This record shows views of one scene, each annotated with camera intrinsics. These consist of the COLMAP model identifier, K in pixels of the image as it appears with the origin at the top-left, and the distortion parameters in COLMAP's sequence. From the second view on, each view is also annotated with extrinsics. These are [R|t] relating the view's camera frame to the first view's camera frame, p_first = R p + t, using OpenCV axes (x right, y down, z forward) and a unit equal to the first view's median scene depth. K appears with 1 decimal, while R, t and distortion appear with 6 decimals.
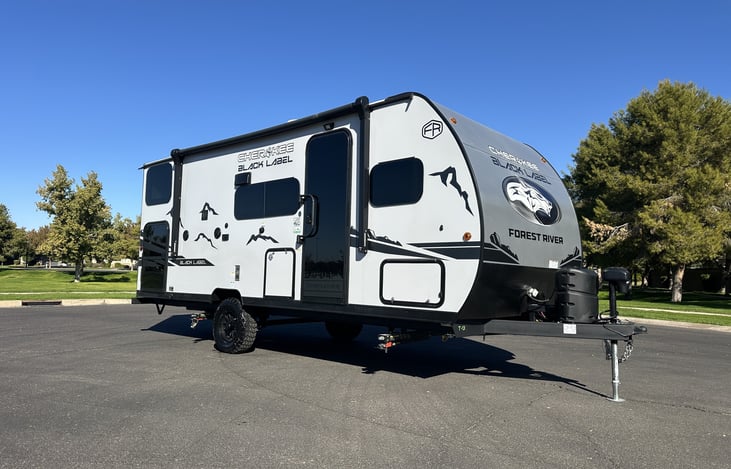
lens RADIAL K [[531.5, 0, 369.0], [0, 531.5, 237.7], [0, 0, 1]] dist [0.067042, -0.070955]
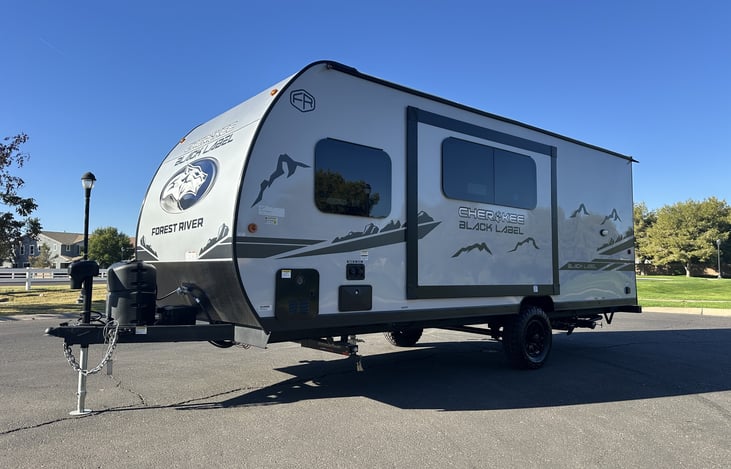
lens RADIAL K [[531.5, 0, 371.4], [0, 531.5, 237.8], [0, 0, 1]] dist [0.067042, -0.070955]
pose [[-0.161414, -0.089878, -0.982786, 0.696434], [0.065129, 0.992703, -0.101482, 0.077538], [0.984735, -0.080388, -0.154382, 0.897965]]
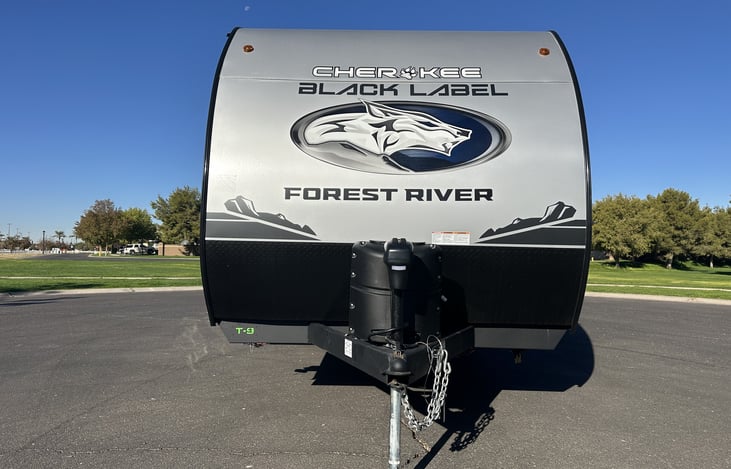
lens RADIAL K [[531.5, 0, 365.6], [0, 531.5, 238.1], [0, 0, 1]] dist [0.067042, -0.070955]
pose [[0.644335, -0.043014, -0.763533, 0.467302], [0.057516, 0.998315, -0.007704, 0.031462], [0.762578, -0.038951, 0.645723, 0.366377]]
